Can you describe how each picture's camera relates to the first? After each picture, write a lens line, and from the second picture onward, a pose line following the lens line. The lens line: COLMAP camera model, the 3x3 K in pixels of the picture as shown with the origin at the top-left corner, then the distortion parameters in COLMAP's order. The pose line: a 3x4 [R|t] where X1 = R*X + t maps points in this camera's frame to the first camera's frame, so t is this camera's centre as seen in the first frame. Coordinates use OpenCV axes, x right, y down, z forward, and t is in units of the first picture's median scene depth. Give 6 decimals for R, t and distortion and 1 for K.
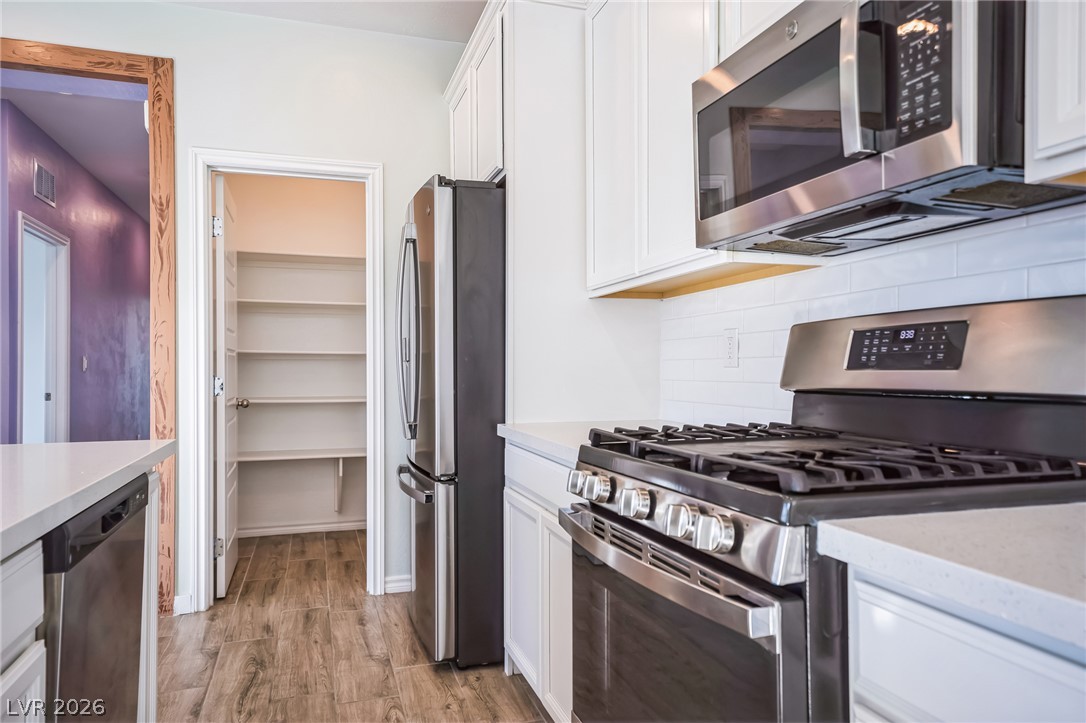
lens RADIAL K [[741.0, 0, 527.3], [0, 741.0, 347.0], [0, 0, 1]] dist [0.042802, -0.000056]
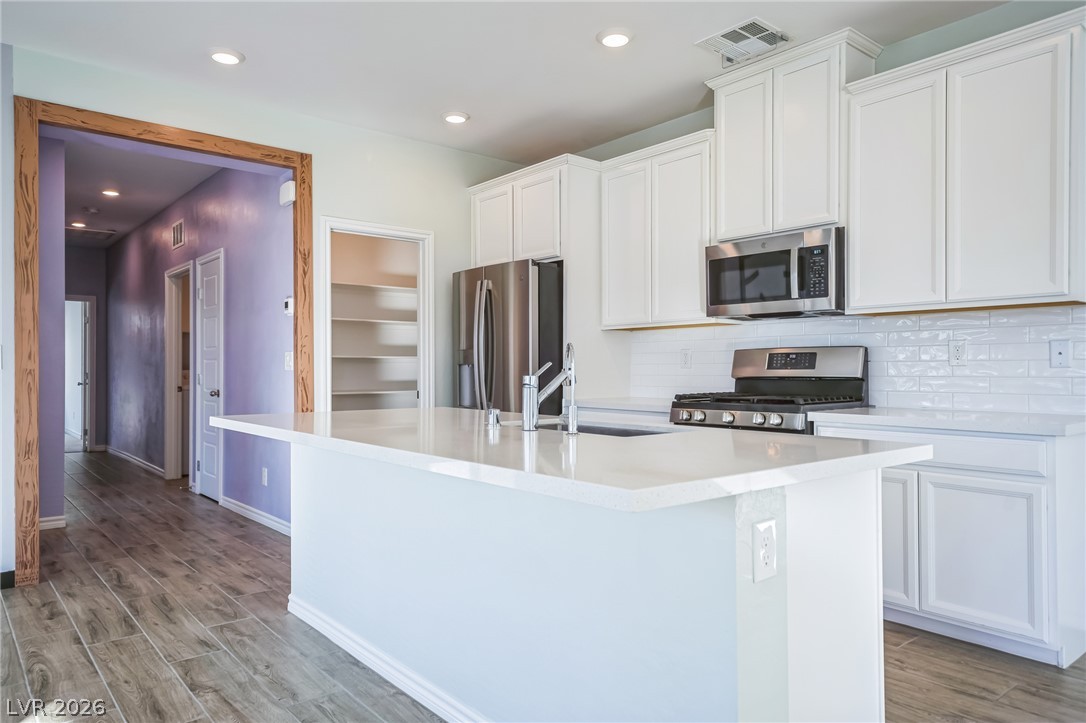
lens RADIAL K [[722.8, 0, 543.0], [0, 722.8, 361.5], [0, 0, 1]] dist [0.031003, -0.000681]
pose [[0.918771, 0.004696, 0.394764, -1.322127], [-0.014429, 0.999661, 0.021690, -0.040375], [-0.394528, -0.025624, 0.918527, -1.038694]]
